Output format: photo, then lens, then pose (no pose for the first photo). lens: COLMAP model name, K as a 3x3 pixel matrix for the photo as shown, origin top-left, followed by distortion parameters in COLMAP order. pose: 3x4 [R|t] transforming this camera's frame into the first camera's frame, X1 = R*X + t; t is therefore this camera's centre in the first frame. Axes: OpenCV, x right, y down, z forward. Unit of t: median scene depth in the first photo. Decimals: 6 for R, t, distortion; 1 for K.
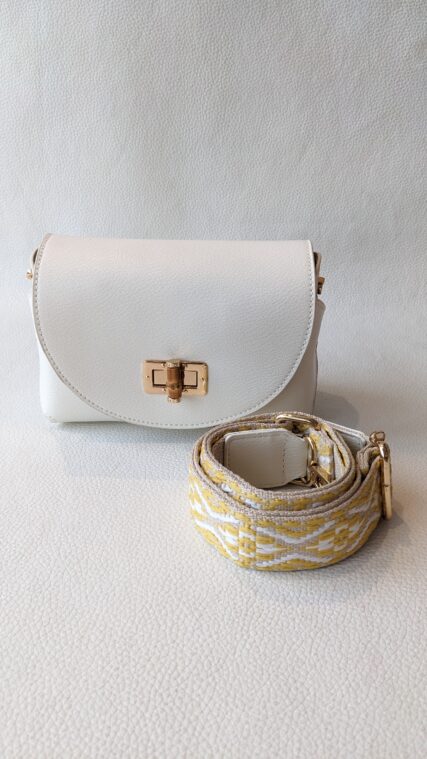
lens RADIAL K [[612.9, 0, 217.0], [0, 612.9, 373.9], [0, 0, 1]] dist [0.030080, -0.081803]
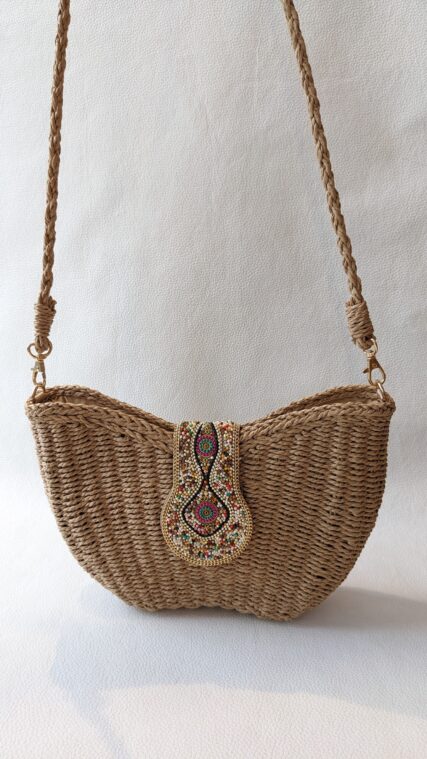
lens RADIAL K [[612.9, 0, 205.9], [0, 612.9, 372.8], [0, 0, 1]] dist [0.030080, -0.081803]
pose [[0.999017, 0.009199, -0.043364, -0.068884], [-0.019125, 0.971947, -0.234419, -0.178564], [0.039992, 0.235018, 0.971168, -0.362630]]
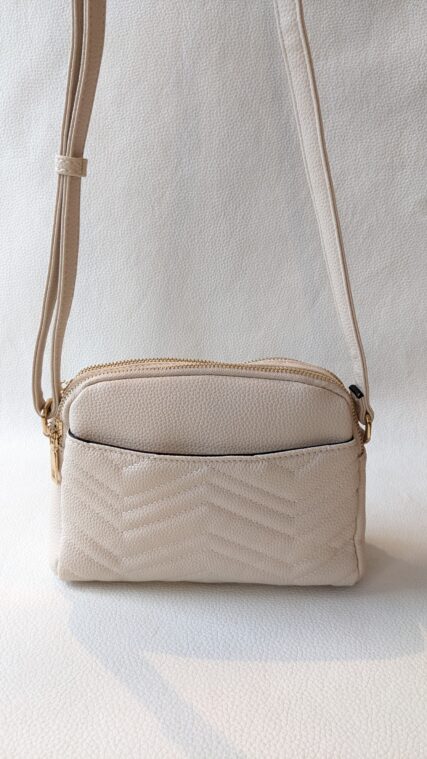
lens RADIAL K [[612.9, 0, 208.4], [0, 612.9, 375.0], [0, 0, 1]] dist [0.030080, -0.081803]
pose [[0.999628, -0.007631, 0.026184, -0.121220], [0.012214, 0.983665, -0.179596, -0.074599], [-0.024385, 0.179849, 0.983392, 0.002465]]
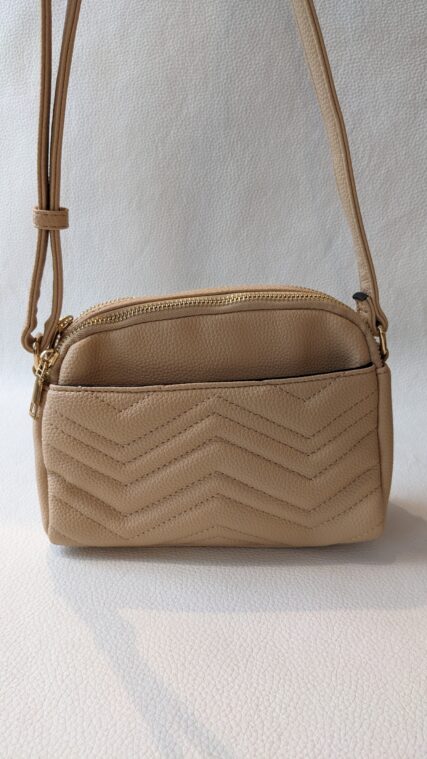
lens RADIAL K [[612.9, 0, 207.7], [0, 612.9, 383.3], [0, 0, 1]] dist [0.030080, -0.081803]
pose [[0.998799, 0.022205, -0.043677, -0.009487], [-0.027854, 0.990684, -0.133299, -0.011491], [0.040310, 0.134356, 0.990113, 0.077990]]
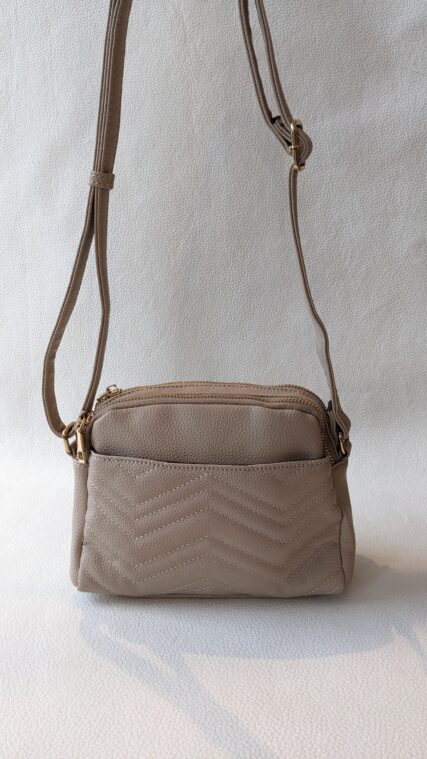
lens RADIAL K [[612.9, 0, 206.0], [0, 612.9, 375.9], [0, 0, 1]] dist [0.030080, -0.081803]
pose [[0.999582, -0.025115, -0.014341, -0.094505], [0.021394, 0.975787, -0.217673, -0.071740], [0.019461, 0.217275, 0.975916, -0.152343]]
